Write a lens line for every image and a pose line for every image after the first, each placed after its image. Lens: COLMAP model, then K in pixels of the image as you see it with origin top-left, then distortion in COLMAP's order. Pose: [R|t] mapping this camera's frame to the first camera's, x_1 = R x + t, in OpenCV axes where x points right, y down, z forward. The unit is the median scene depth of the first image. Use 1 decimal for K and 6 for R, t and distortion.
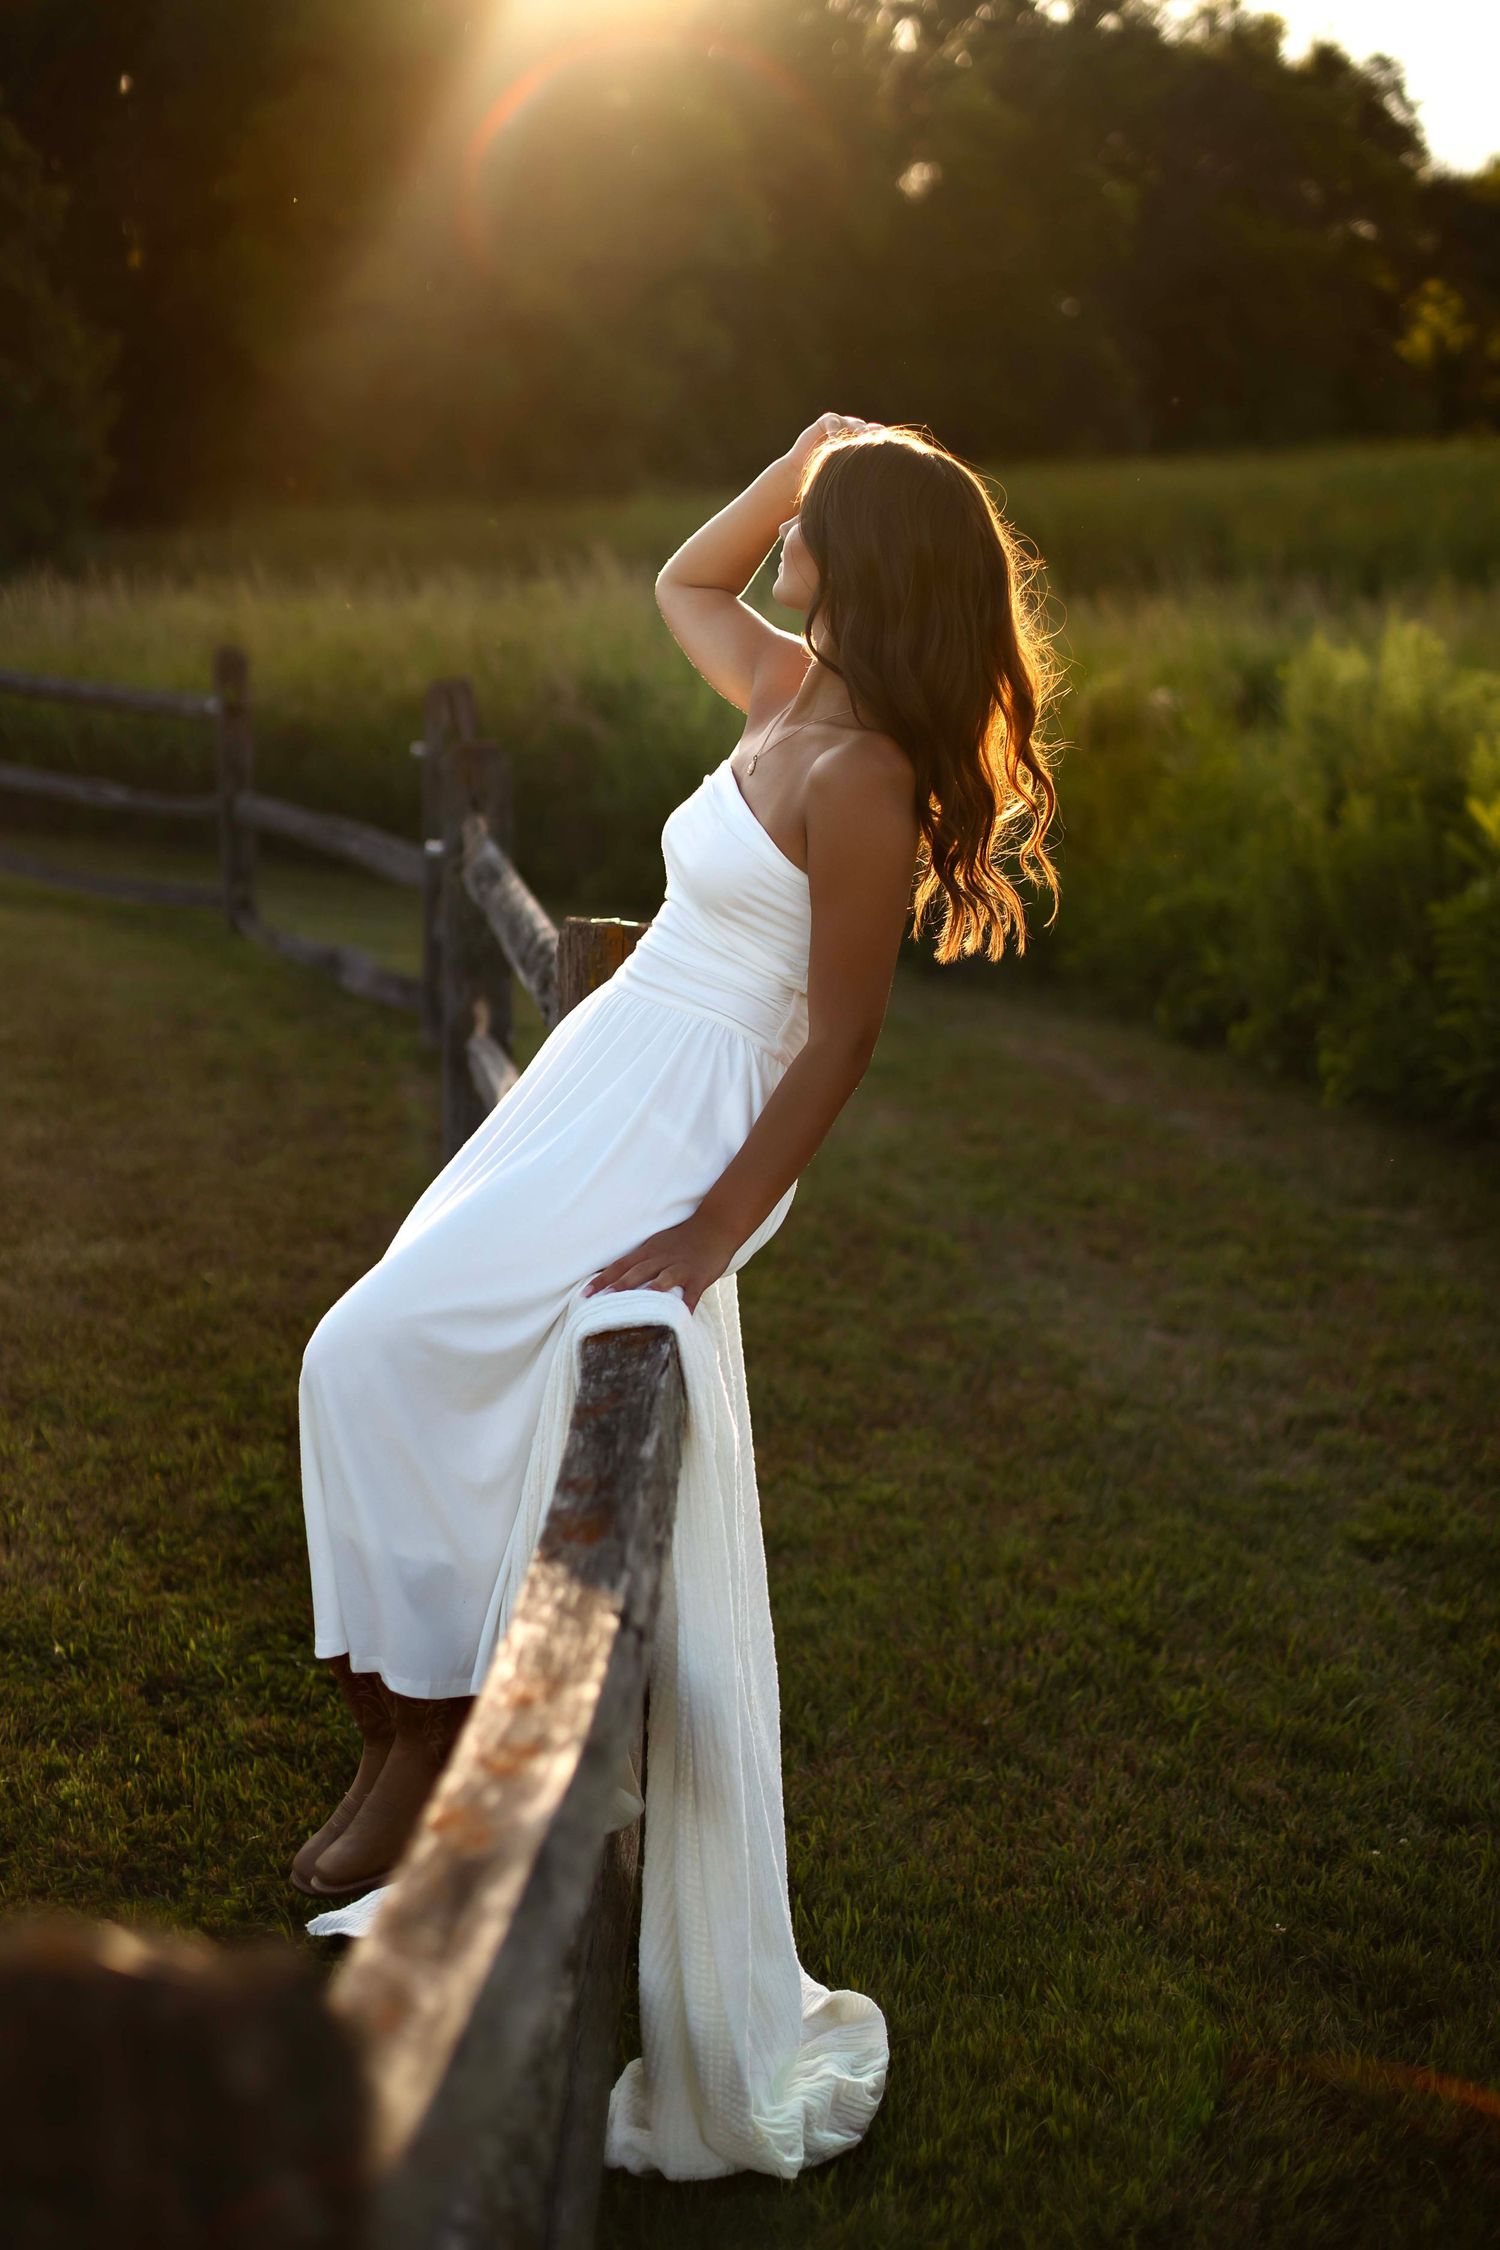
lens RADIAL K [[3363.3, 0, 750.0], [0, 3363.3, 1125.0], [0, 0, 1]] dist [-0.134442, 0.179099]
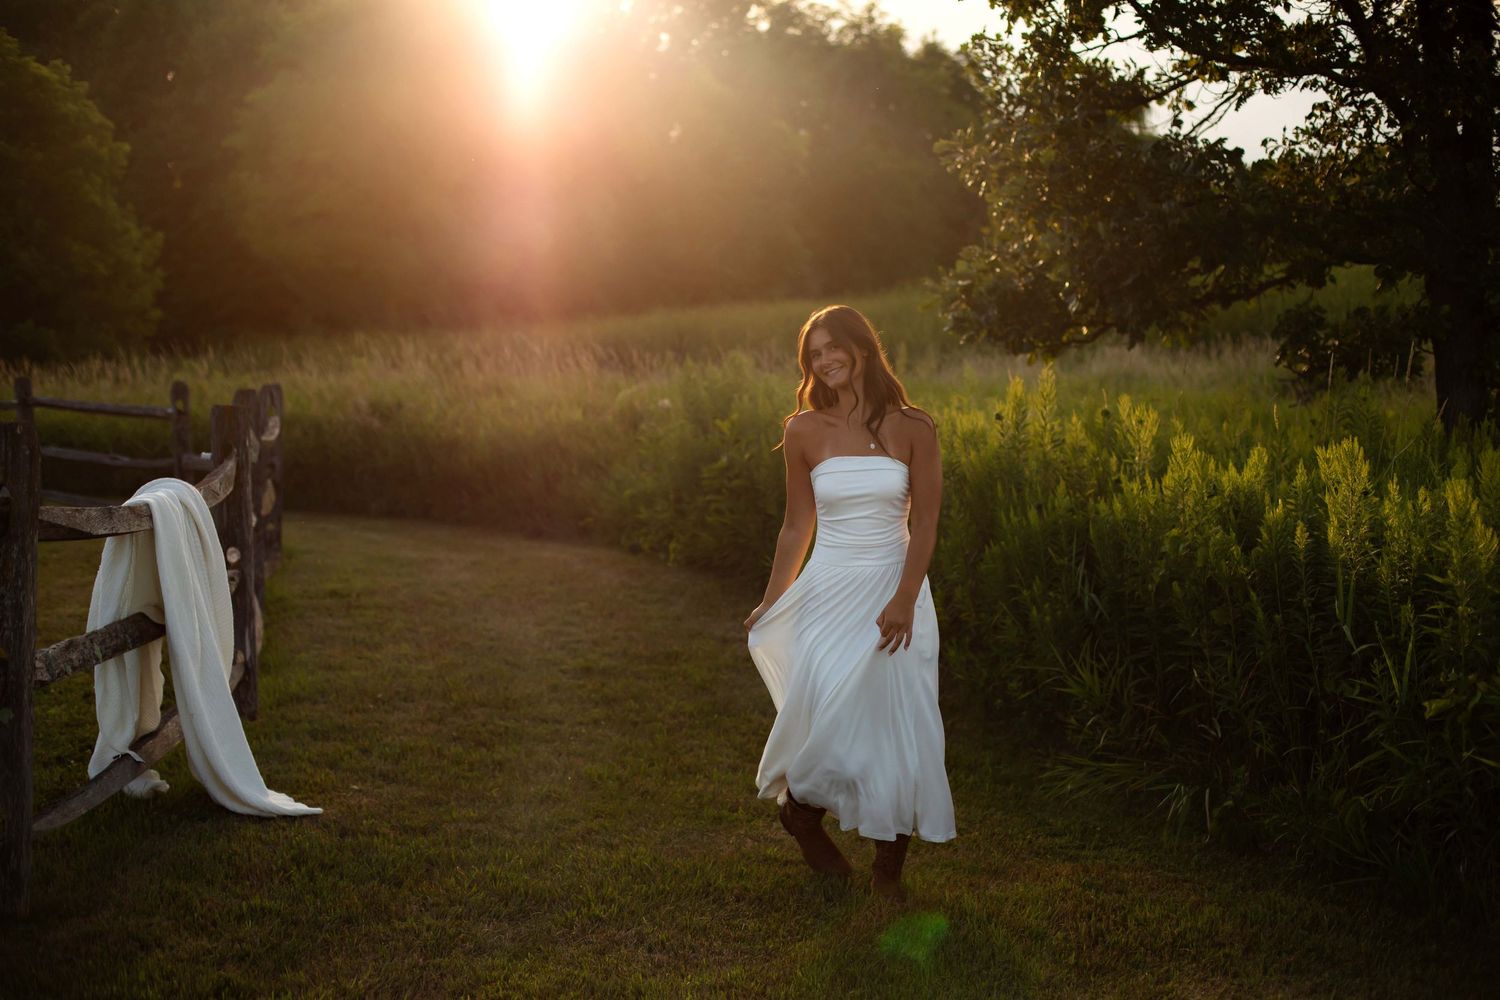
lens RADIAL K [[2242.2, 0, 750.0], [0, 2242.2, 500.0], [0, 0, 1]] dist [-0.134442, 0.179099]
pose [[0.997559, -0.020919, 0.066615, 0.201541], [0.028215, 0.993471, -0.110541, 0.179438], [-0.063867, 0.112150, 0.991637, -0.702404]]
